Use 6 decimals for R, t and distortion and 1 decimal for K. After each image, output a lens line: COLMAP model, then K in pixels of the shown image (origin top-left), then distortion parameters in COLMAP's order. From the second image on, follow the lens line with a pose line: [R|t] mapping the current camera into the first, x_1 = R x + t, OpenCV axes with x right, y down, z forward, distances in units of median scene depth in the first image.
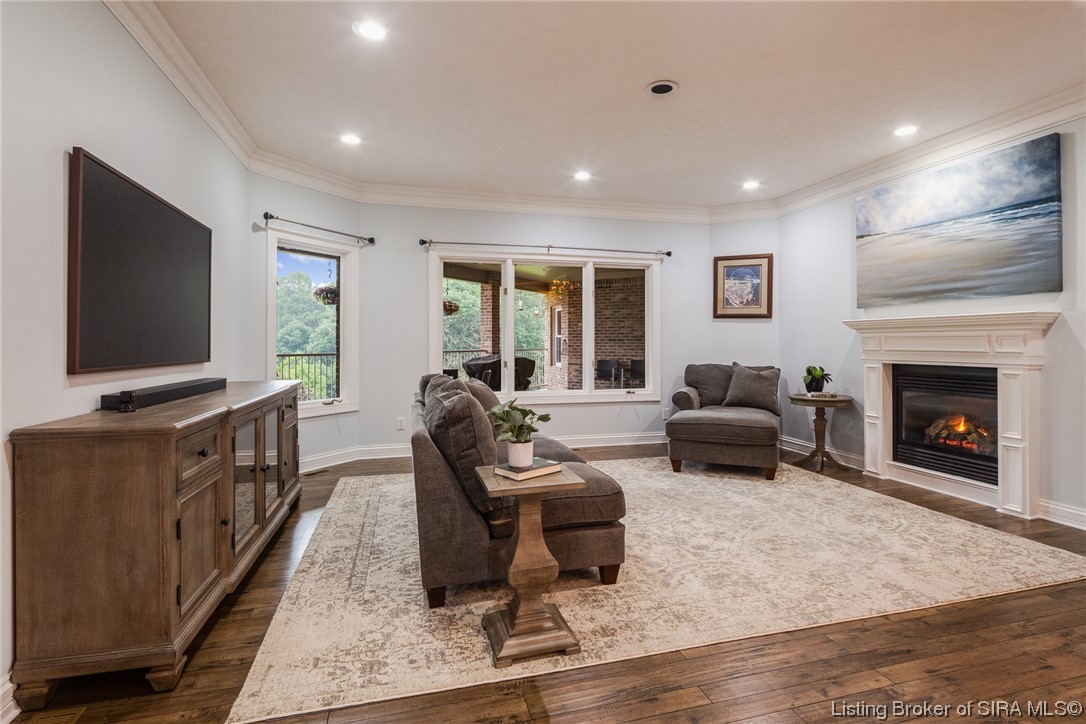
lens RADIAL K [[532.1, 0, 549.2], [0, 532.1, 342.8], [0, 0, 1]] dist [0.009406, -0.007157]
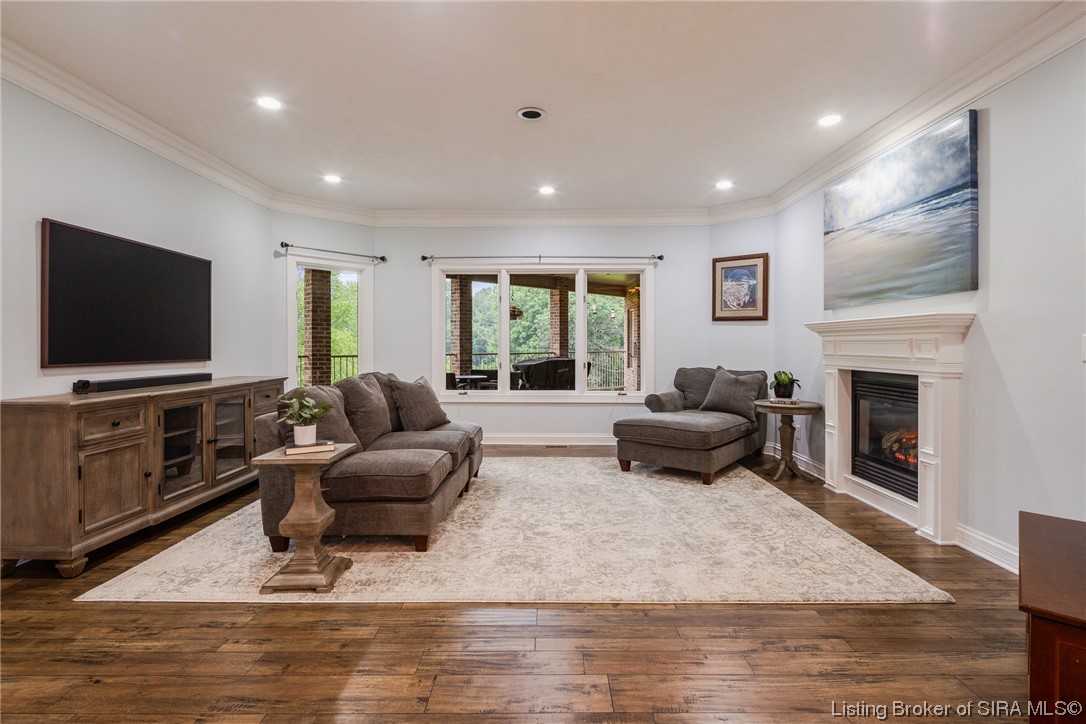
lens RADIAL K [[532.1, 0, 549.7], [0, 532.1, 345.9], [0, 0, 1]] dist [0.009406, -0.007157]
pose [[0.962167, 0.001040, -0.272457, 0.483751], [-0.000290, 0.999996, 0.002791, -0.005075], [0.272459, -0.002606, 0.962164, -0.040033]]
